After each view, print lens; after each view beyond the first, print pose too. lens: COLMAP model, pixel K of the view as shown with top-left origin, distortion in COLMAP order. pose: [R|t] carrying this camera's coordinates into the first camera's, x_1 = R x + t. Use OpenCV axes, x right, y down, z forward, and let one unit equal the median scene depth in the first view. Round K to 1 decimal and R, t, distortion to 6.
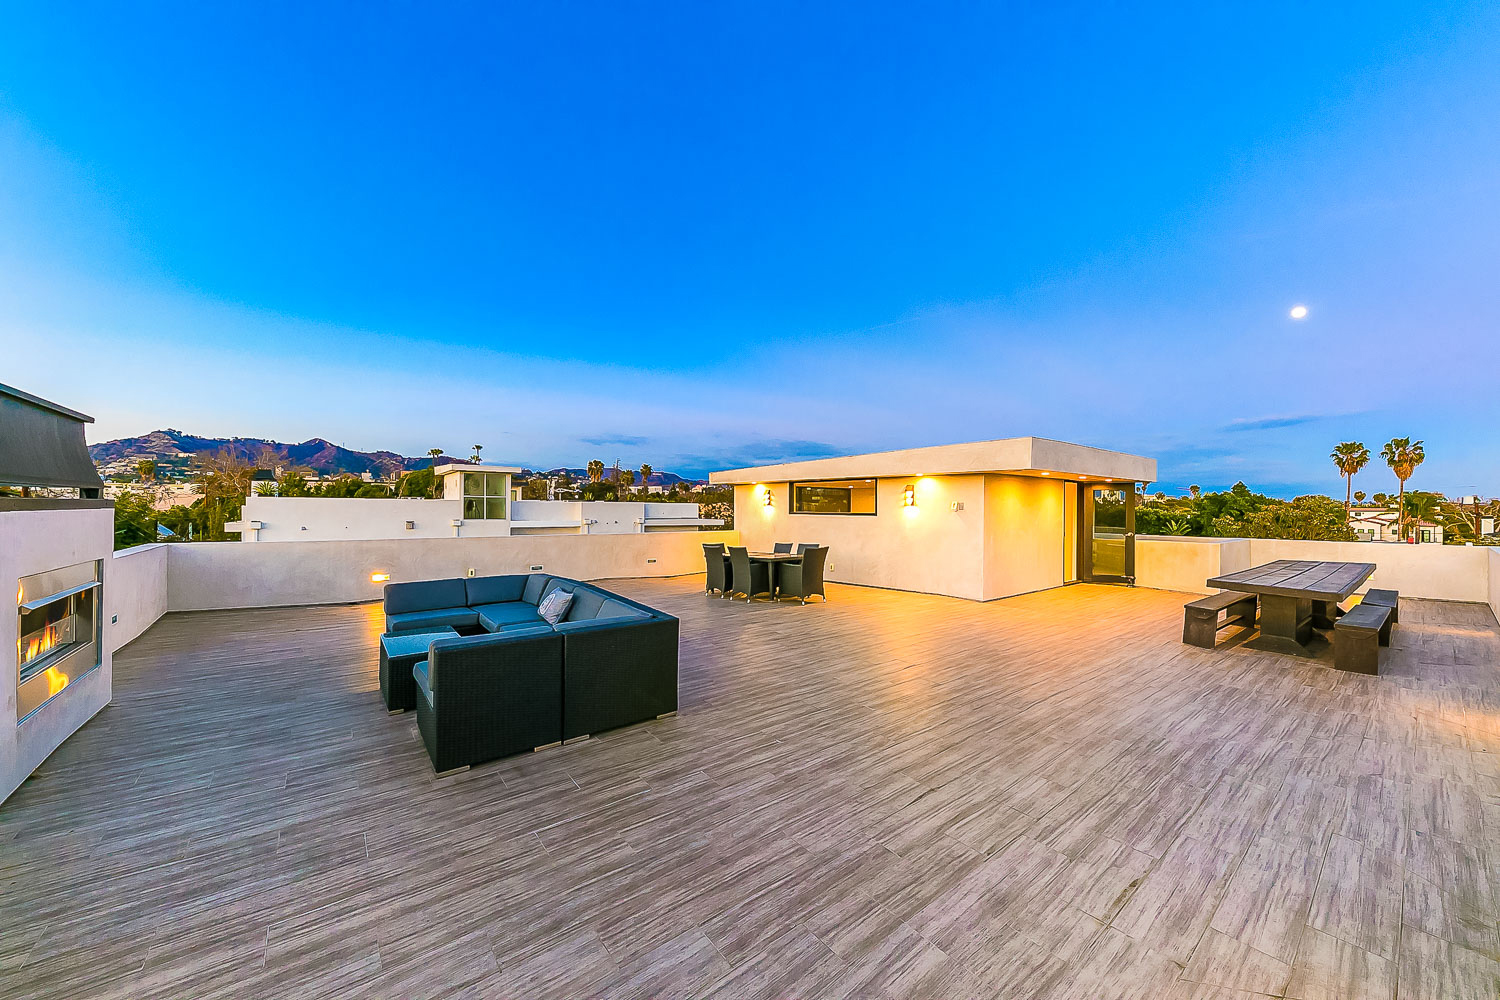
lens RADIAL K [[522.7, 0, 751.4], [0, 522.7, 504.7], [0, 0, 1]] dist [0.002216, 0.000033]
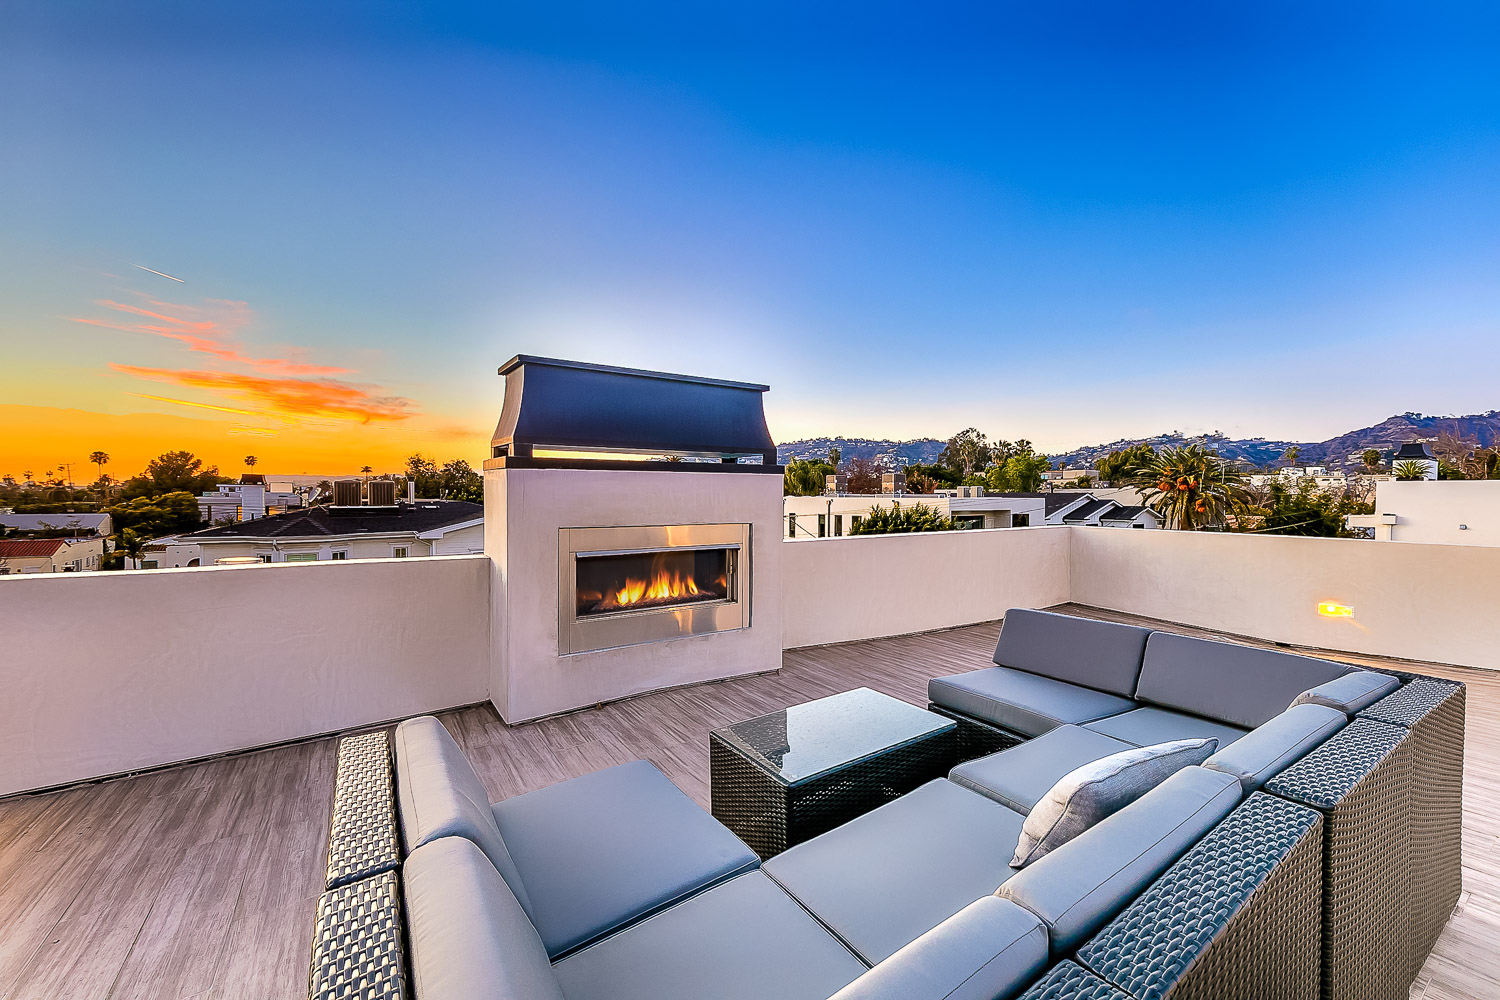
lens RADIAL K [[602.2, 0, 751.4], [0, 602.2, 497.9], [0, 0, 1]] dist [0.000857, 0.000045]
pose [[-0.093652, -0.003904, -0.995597, -0.014596], [0.002805, 0.999987, -0.004186, 0.010057], [0.995601, -0.003185, -0.093640, 0.185681]]
